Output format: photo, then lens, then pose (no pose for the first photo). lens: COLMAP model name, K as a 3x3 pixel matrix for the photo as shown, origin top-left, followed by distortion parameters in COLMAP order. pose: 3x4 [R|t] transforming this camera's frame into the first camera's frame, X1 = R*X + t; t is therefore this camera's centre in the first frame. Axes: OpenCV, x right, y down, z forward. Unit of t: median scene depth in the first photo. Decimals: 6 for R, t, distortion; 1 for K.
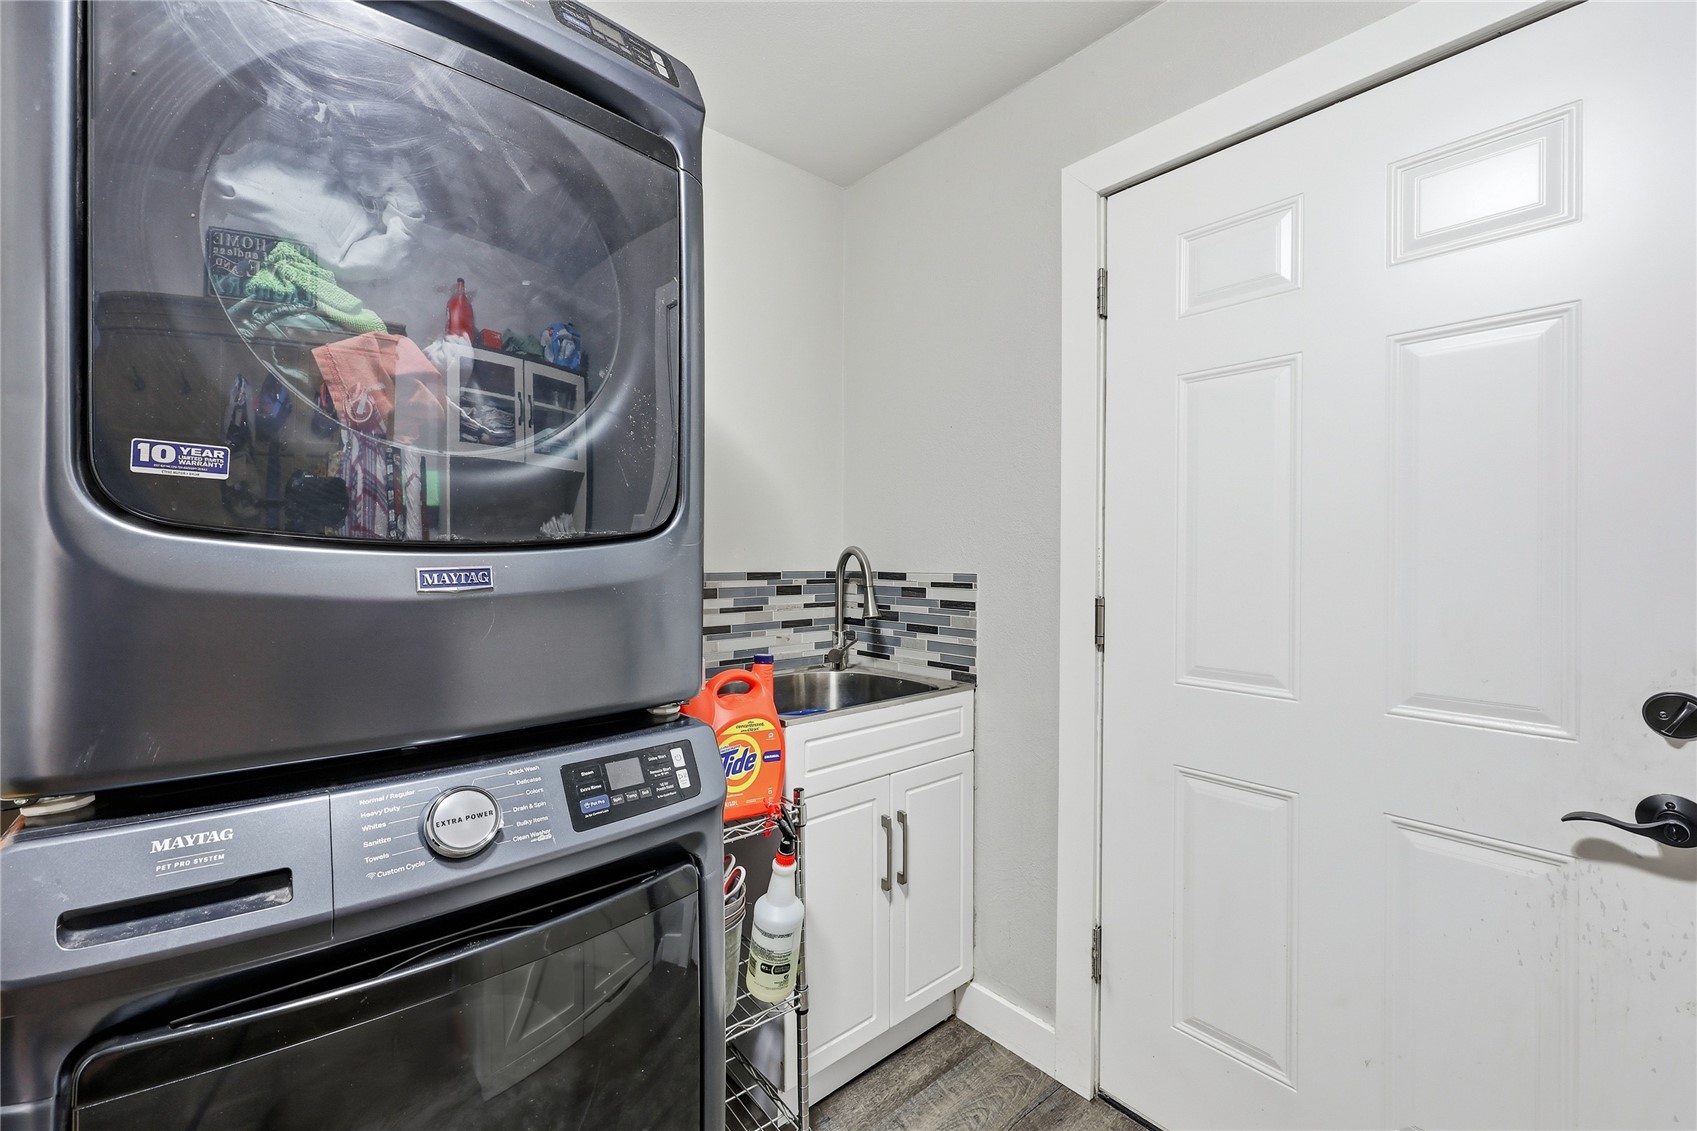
lens RADIAL K [[705.5, 0, 839.0], [0, 705.5, 550.0], [0, 0, 1]] dist [-0.004087, -0.000207]
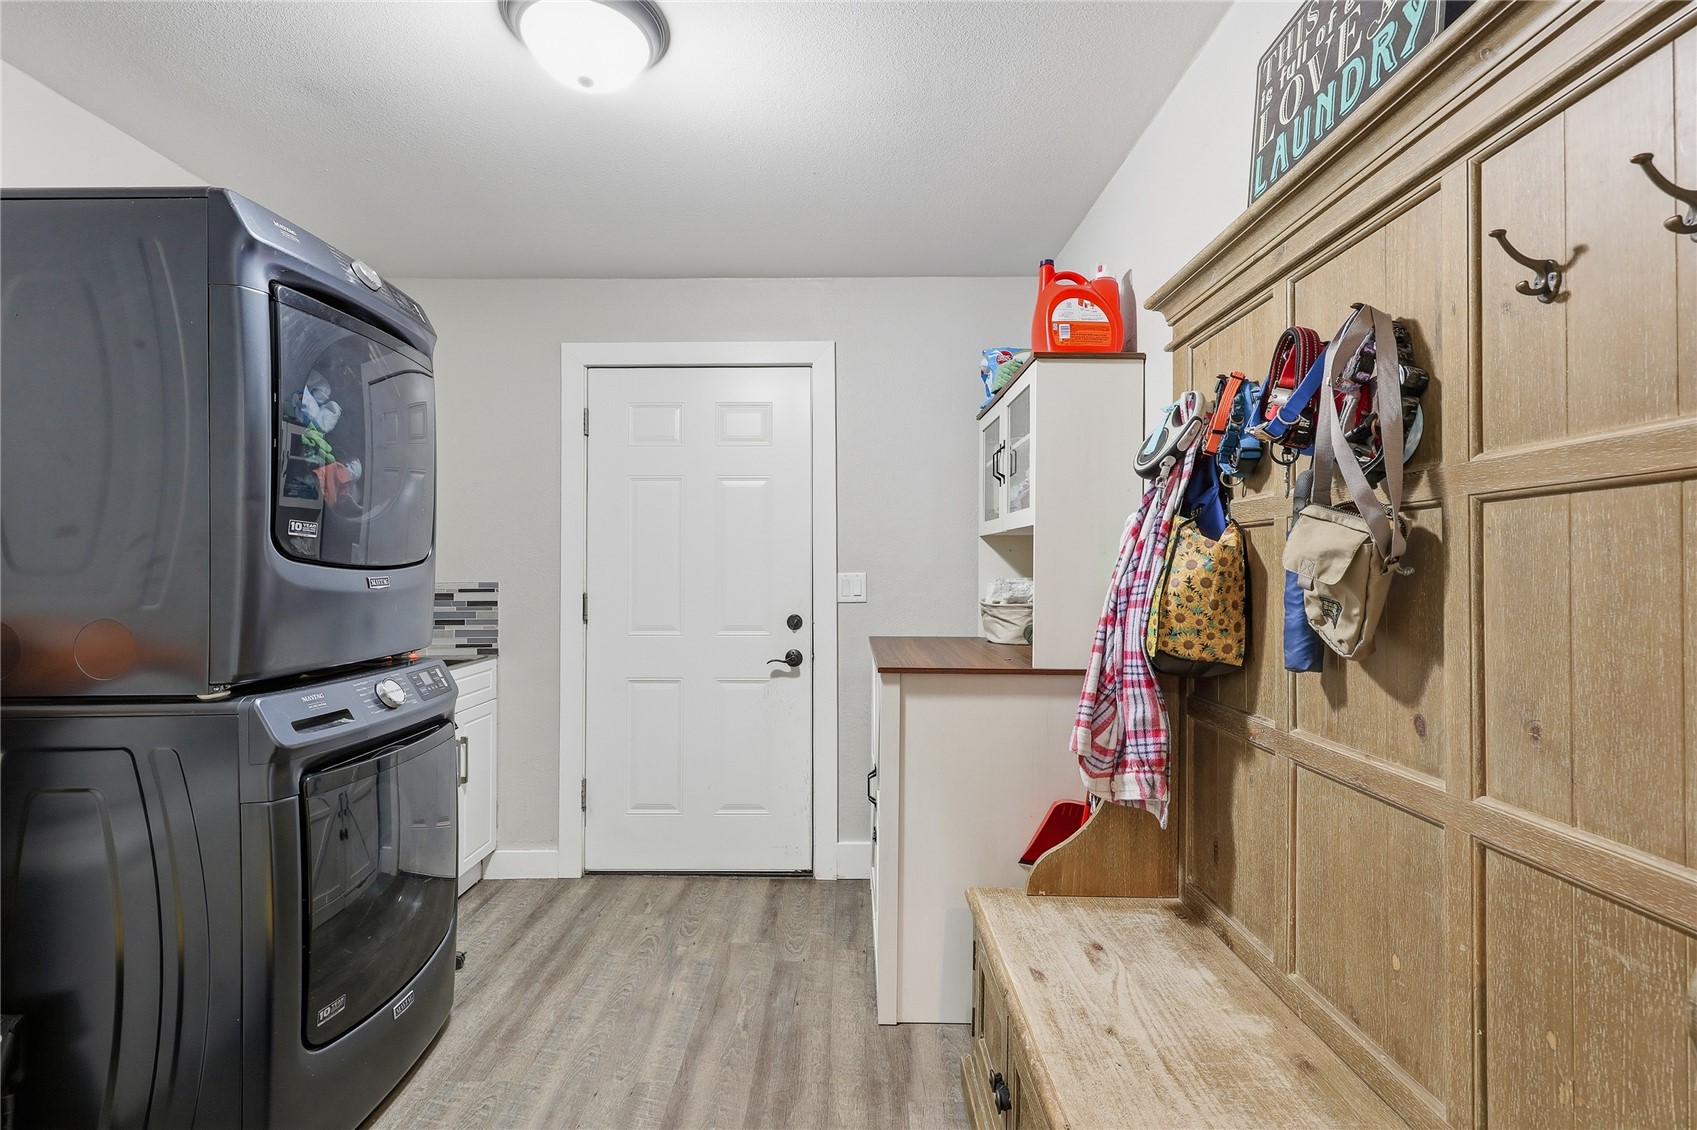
lens RADIAL K [[744.6, 0, 845.3], [0, 744.6, 562.7], [0, 0, 1]] dist [0.005222, 0.000346]
pose [[0.652600, 0.002740, 0.757698, -0.621958], [-0.002542, 0.999996, -0.001427, -0.009422], [-0.757698, -0.000995, 0.652604, -0.718276]]
